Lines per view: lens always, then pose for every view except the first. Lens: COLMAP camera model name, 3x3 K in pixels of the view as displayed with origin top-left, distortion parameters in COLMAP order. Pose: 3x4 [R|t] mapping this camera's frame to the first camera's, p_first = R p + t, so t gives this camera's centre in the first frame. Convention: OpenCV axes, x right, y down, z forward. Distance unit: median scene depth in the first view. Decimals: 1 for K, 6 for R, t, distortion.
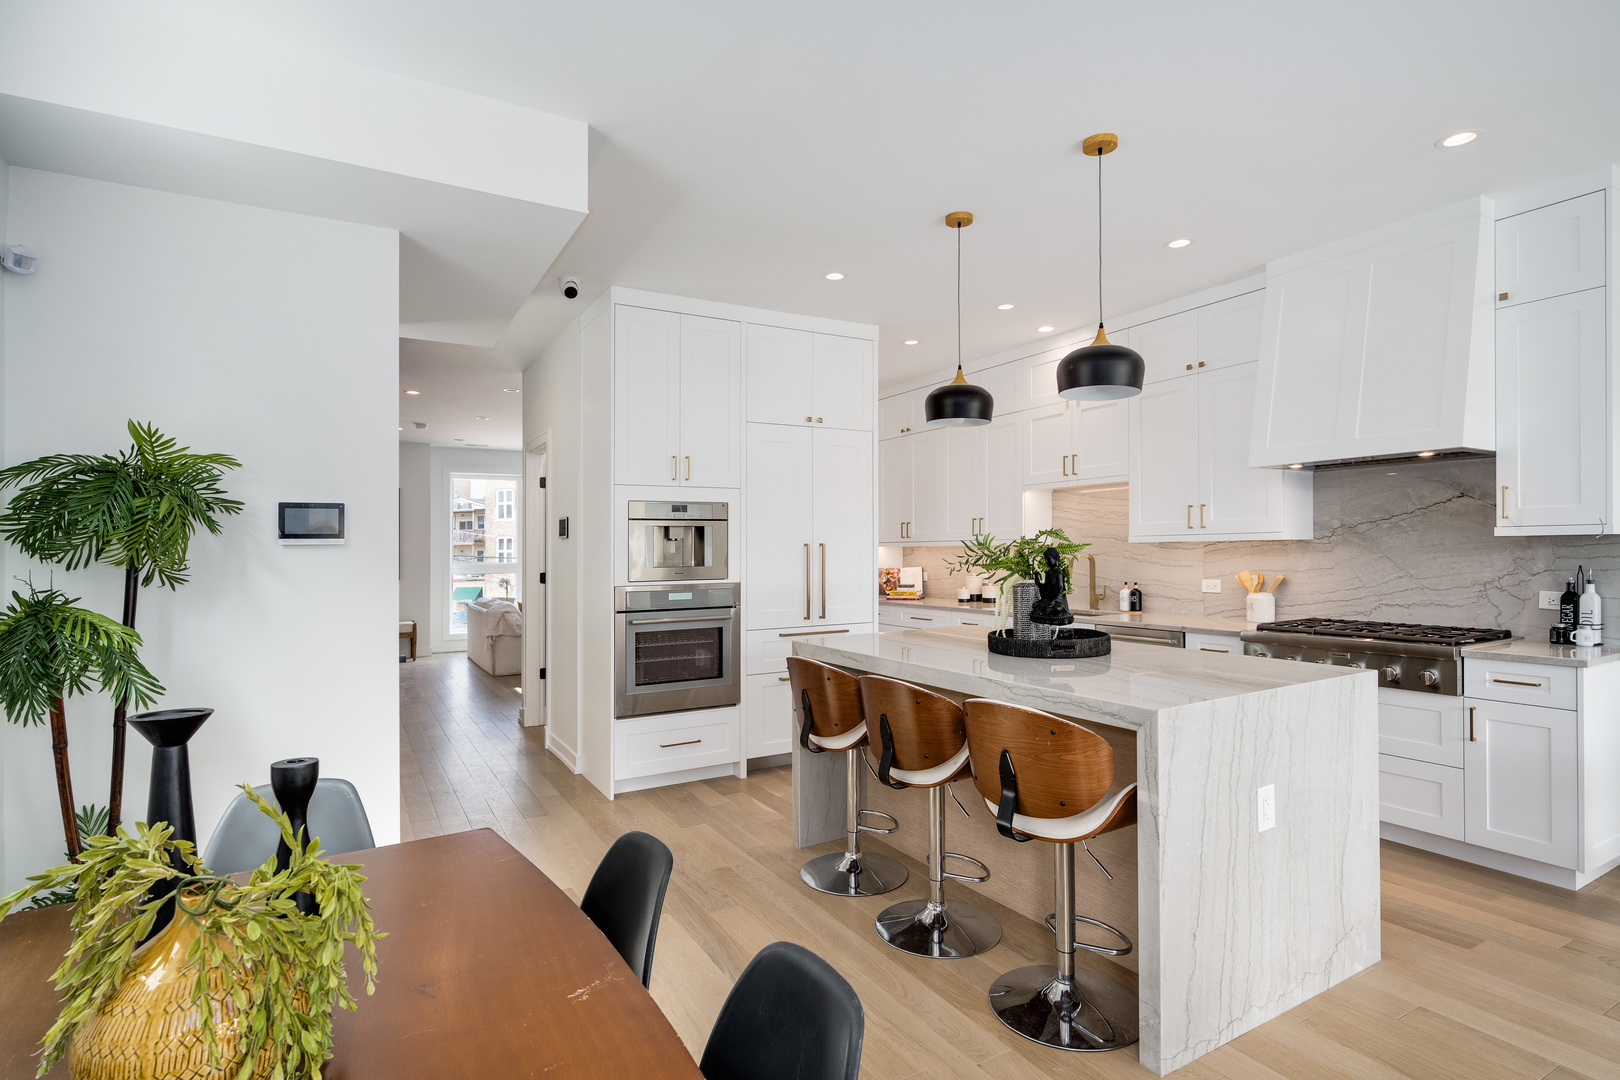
lens RADIAL K [[824.6, 0, 814.8], [0, 824.6, 565.9], [0, 0, 1]] dist [-0.004303, 0.002266]
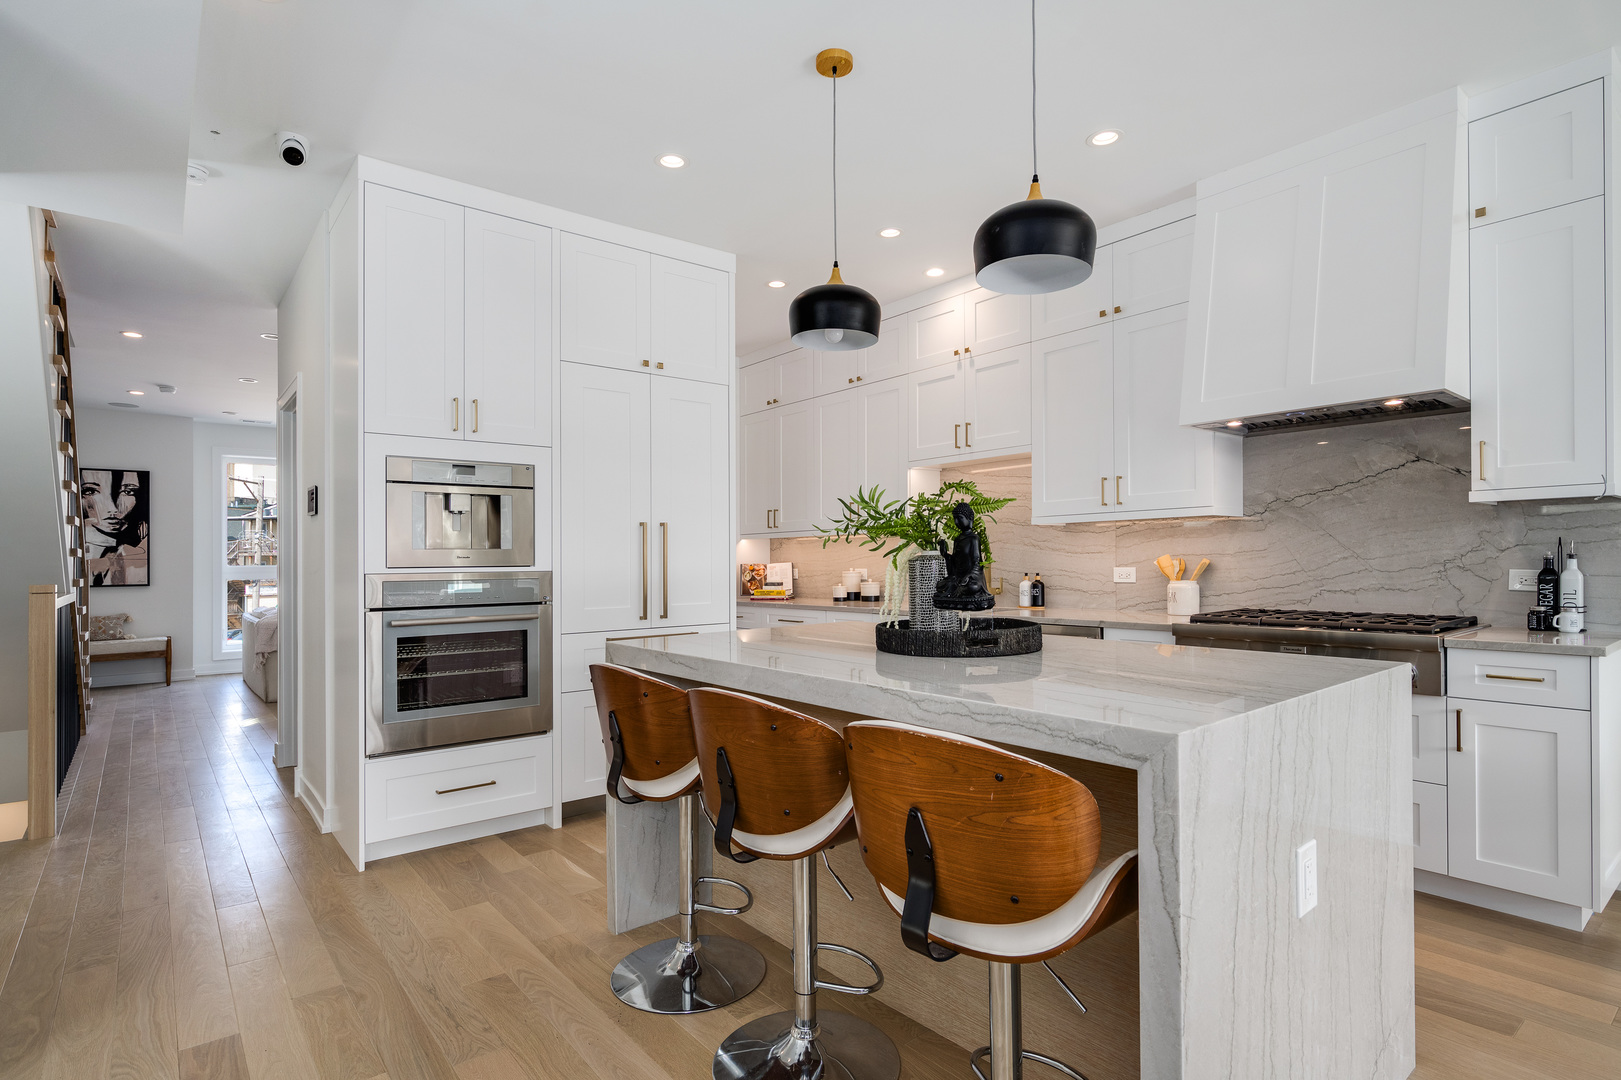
lens RADIAL K [[825.1, 0, 826.1], [0, 825.1, 565.6], [0, 0, 1]] dist [-0.004303, 0.002266]
pose [[0.986436, -0.000106, 0.164145, 0.046532], [0.002985, 0.999846, -0.017294, 0.039568], [-0.164118, 0.017549, 0.986285, 0.280471]]
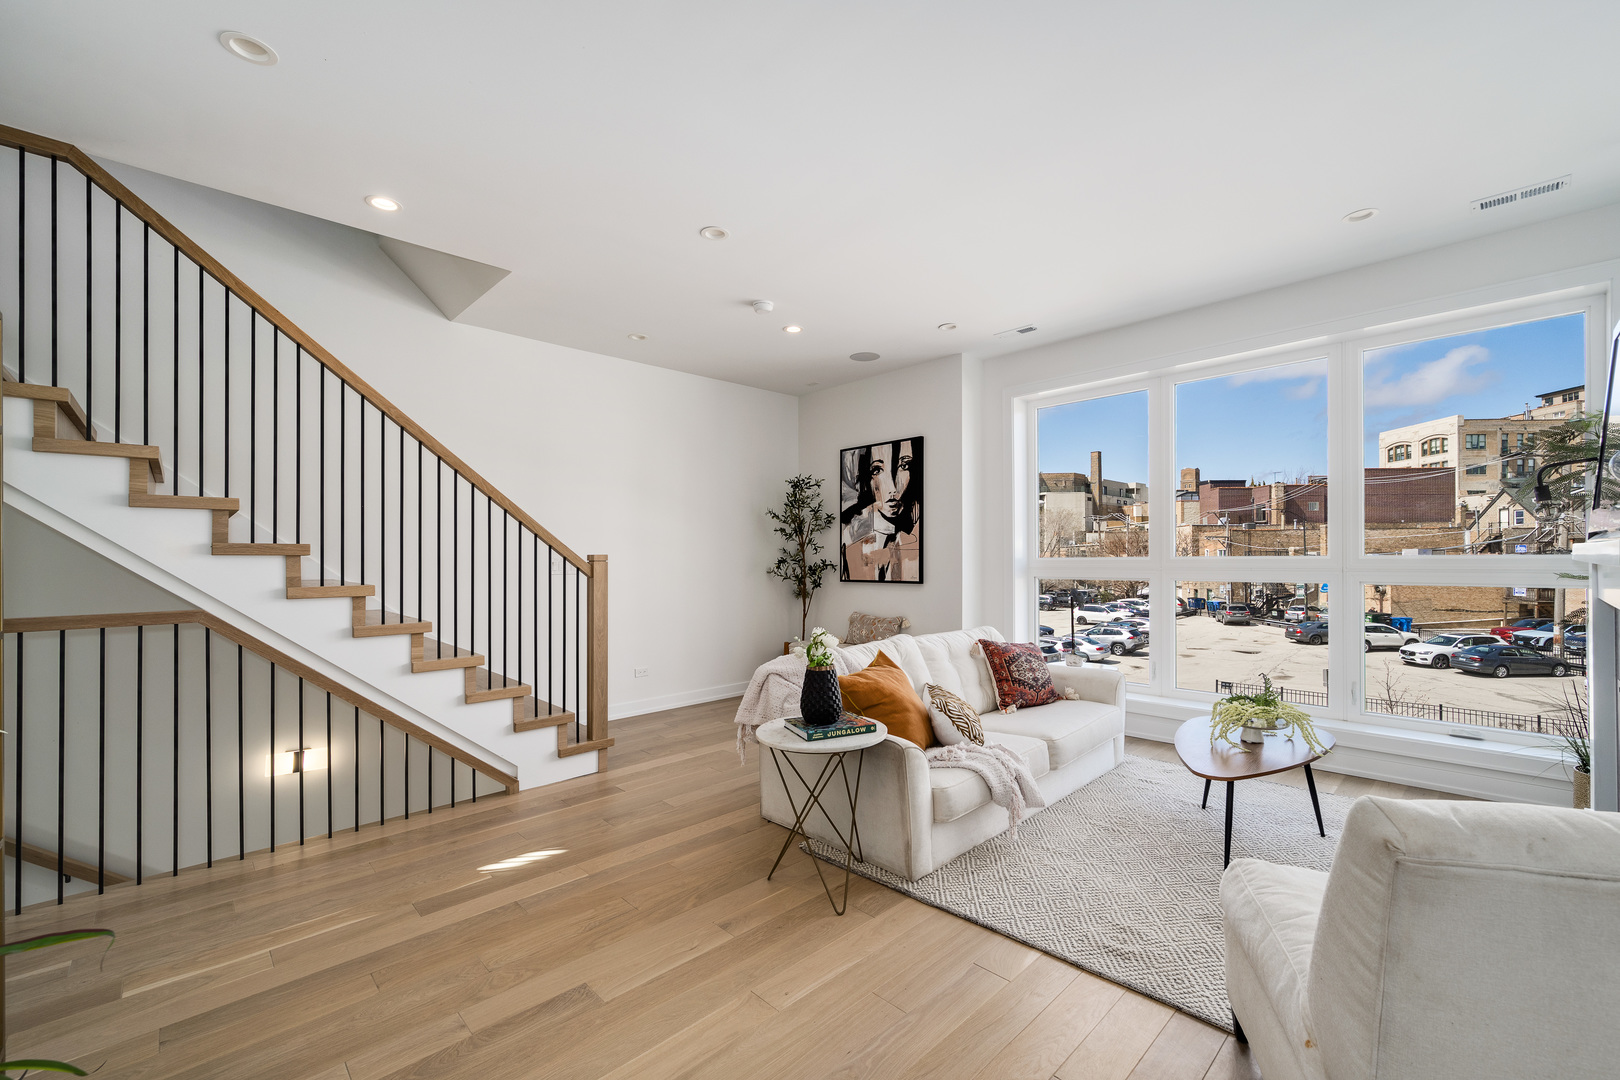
lens RADIAL K [[665.9, 0, 809.6], [0, 665.9, 549.1], [0, 0, 1]] dist [-0.001444, 0.002870]
pose [[0.238035, -0.003249, -0.971251, -0.112469], [-0.012293, 0.999904, -0.006358, -0.019047], [0.971179, 0.013453, 0.237973, 2.548930]]
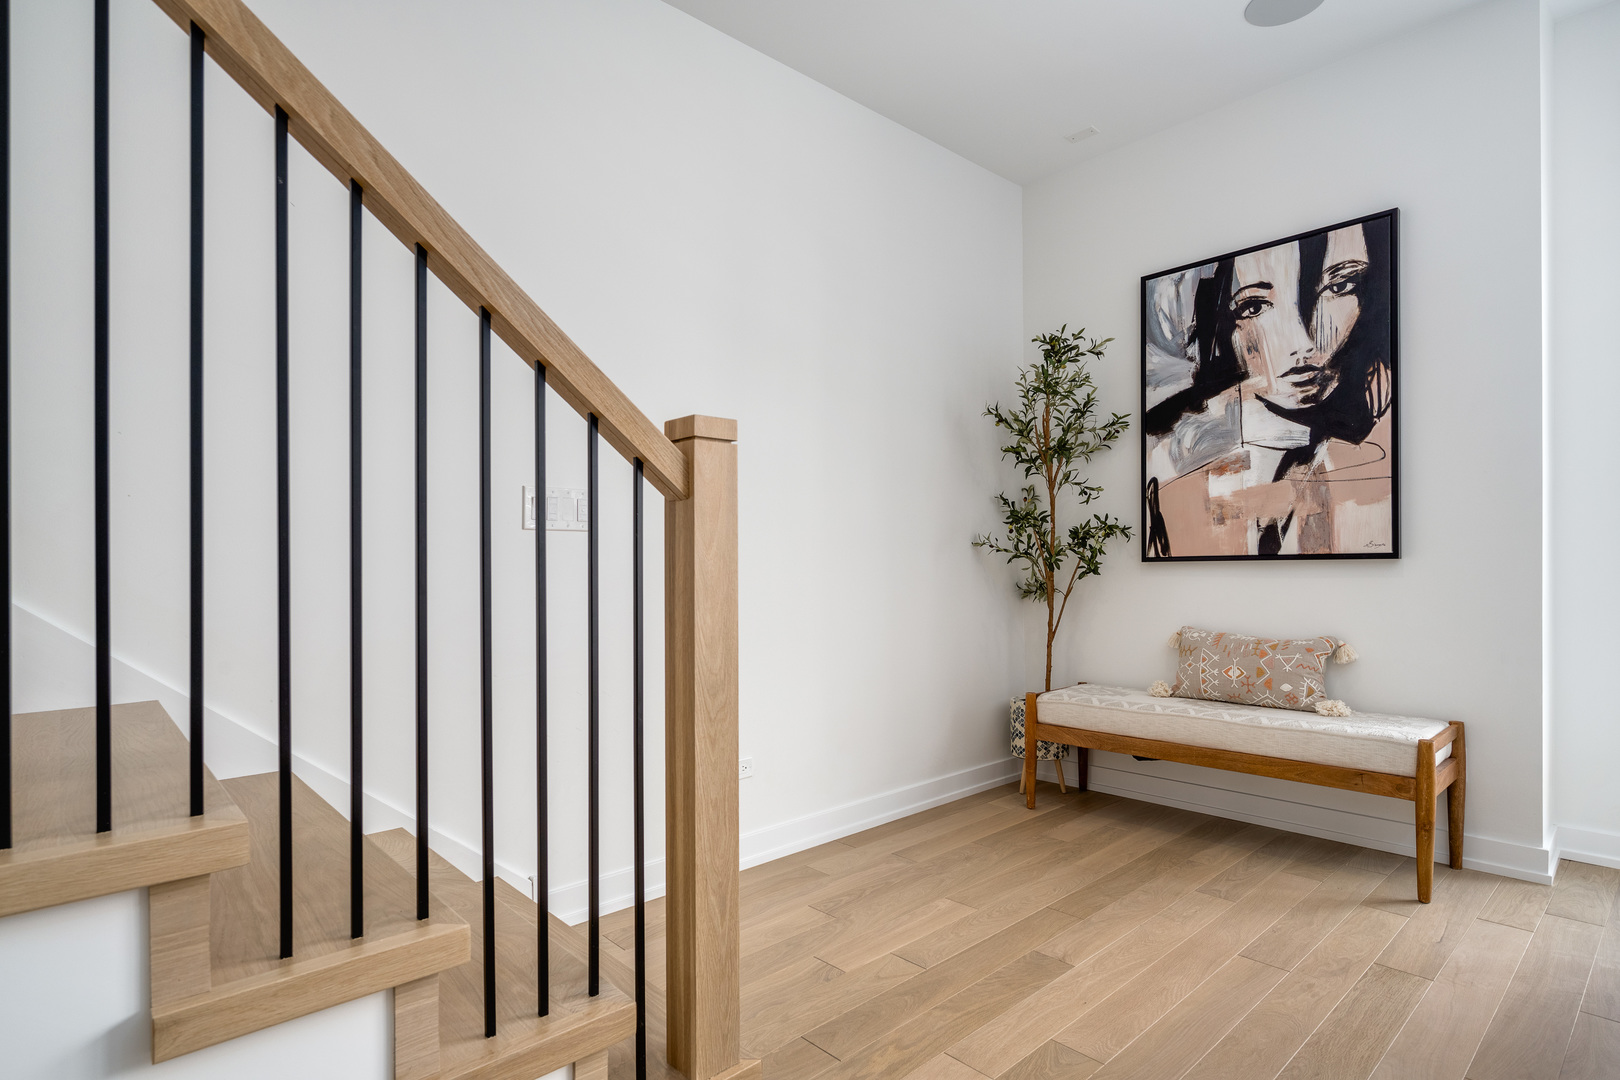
lens RADIAL K [[824.6, 0, 812.7], [0, 824.6, 556.9], [0, 0, 1]] dist [-0.004303, 0.002266]
pose [[0.222837, -0.000905, -0.974855, -0.943053], [-0.010131, 0.999943, -0.003244, 0.059720], [0.974803, 0.010599, 0.222816, 2.424484]]
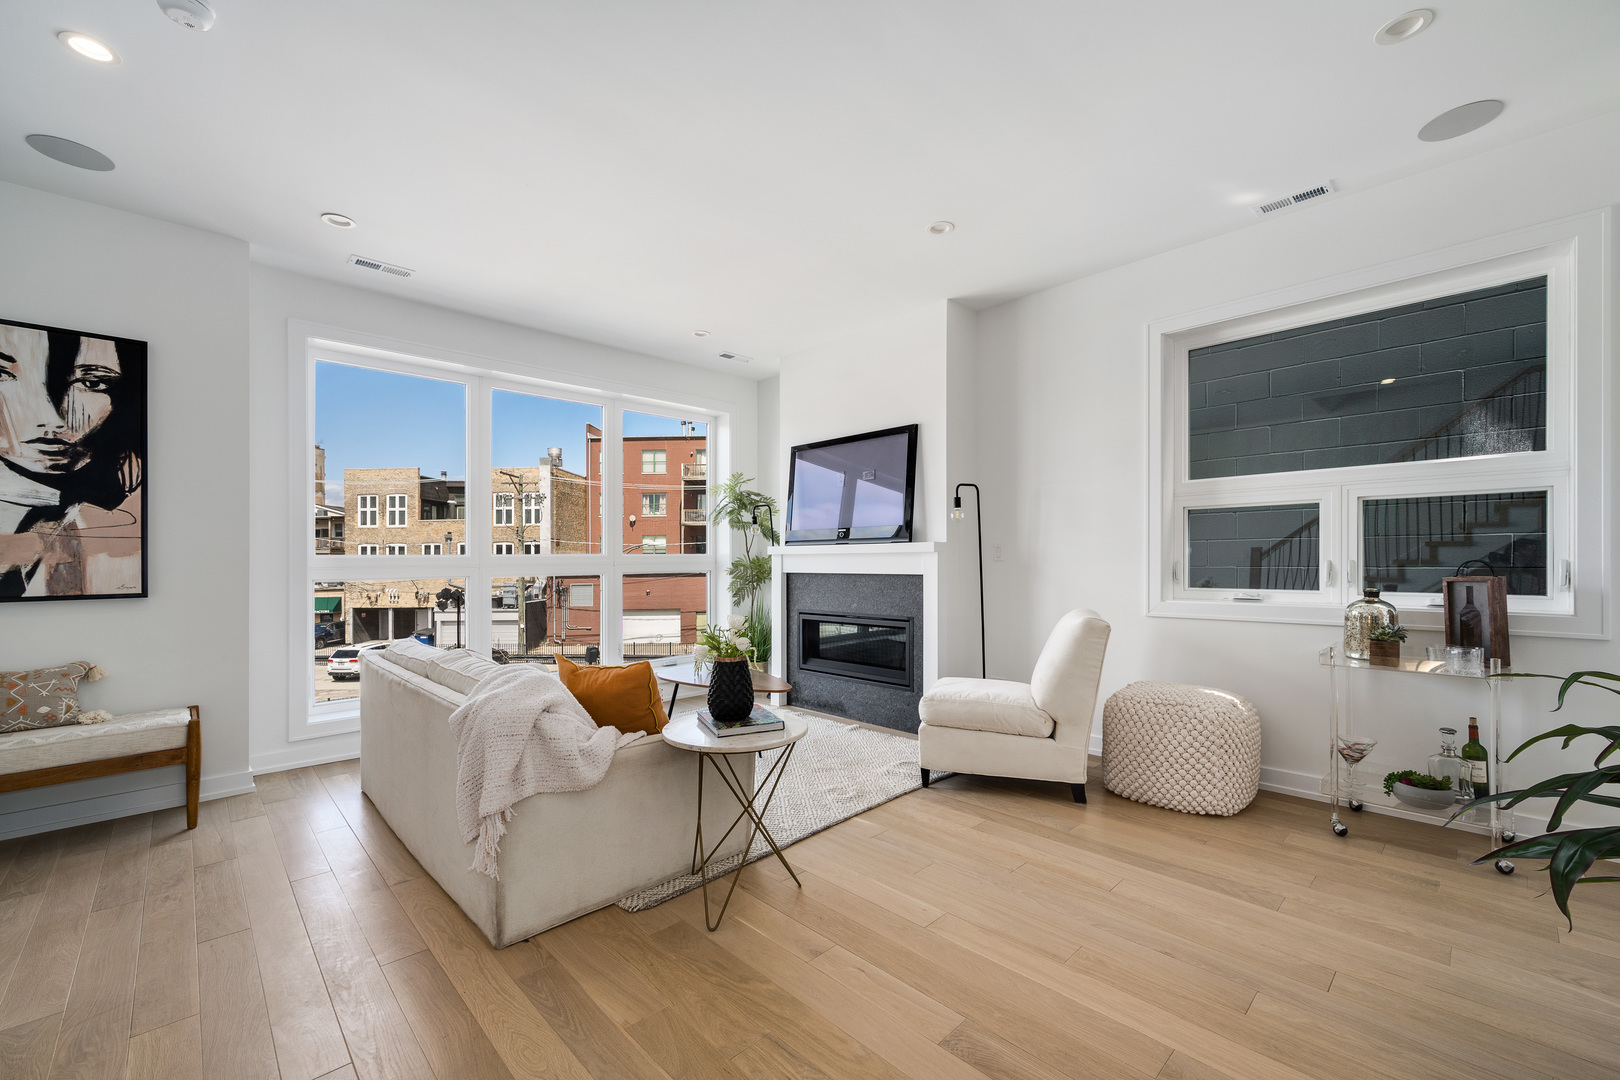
lens RADIAL K [[659.1, 0, 827.0], [0, 659.1, 562.3], [0, 0, 1]] dist [0.002251, -0.000174]
pose [[0.967080, -0.000385, 0.254471, -0.941630], [0.004710, 0.999855, -0.016387, 0.022866], [-0.254427, 0.017046, 0.966942, 2.048391]]
